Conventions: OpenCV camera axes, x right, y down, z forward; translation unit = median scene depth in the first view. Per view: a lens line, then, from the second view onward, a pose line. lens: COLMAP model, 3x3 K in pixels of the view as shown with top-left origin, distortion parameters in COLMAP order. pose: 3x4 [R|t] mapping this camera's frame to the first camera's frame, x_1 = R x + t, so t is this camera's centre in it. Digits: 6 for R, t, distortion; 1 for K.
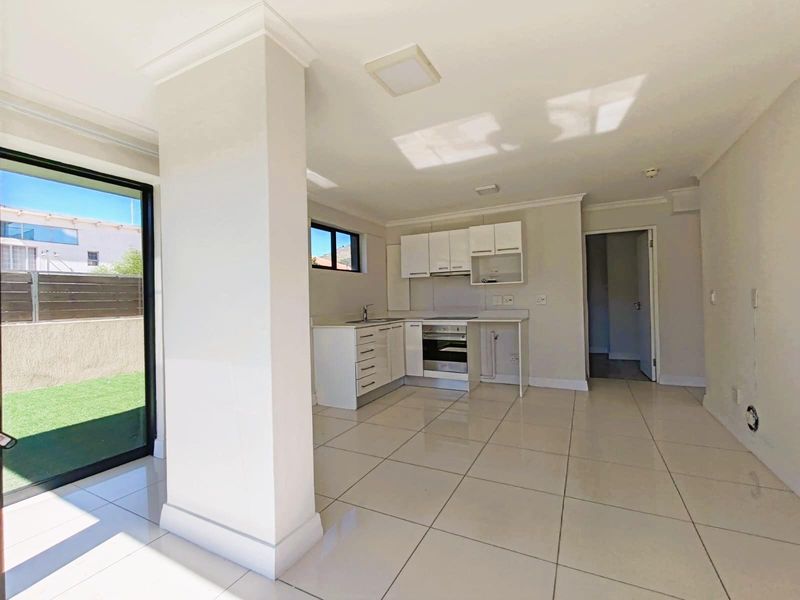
lens RADIAL K [[361.4, 0, 397.1], [0, 361.4, 296.6], [0, 0, 1]] dist [-0.001626, 0.000729]
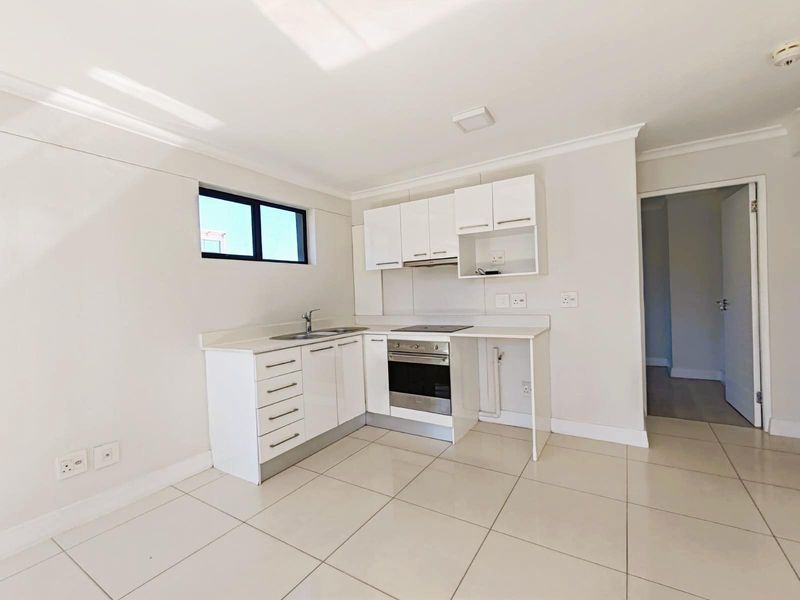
lens RADIAL K [[361.4, 0, 397.1], [0, 361.4, 298.4], [0, 0, 1]] dist [-0.001626, 0.000729]
pose [[0.996023, -0.014349, -0.087934, 0.149618], [0.016613, 0.999548, 0.025065, -0.014933], [0.087534, -0.026426, 0.995811, 0.334334]]
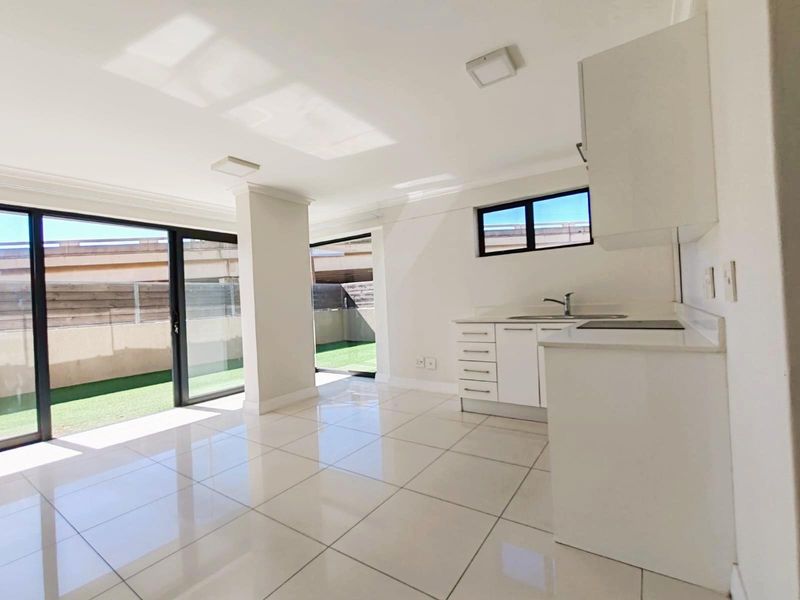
lens RADIAL K [[361.4, 0, 402.0], [0, 361.4, 300.8], [0, 0, 1]] dist [-0.001626, 0.000729]
pose [[-0.133942, 0.025393, -0.990664, 0.670283], [0.055821, 0.998278, 0.018041, 0.007132], [0.989416, -0.052884, -0.135129, 0.816108]]
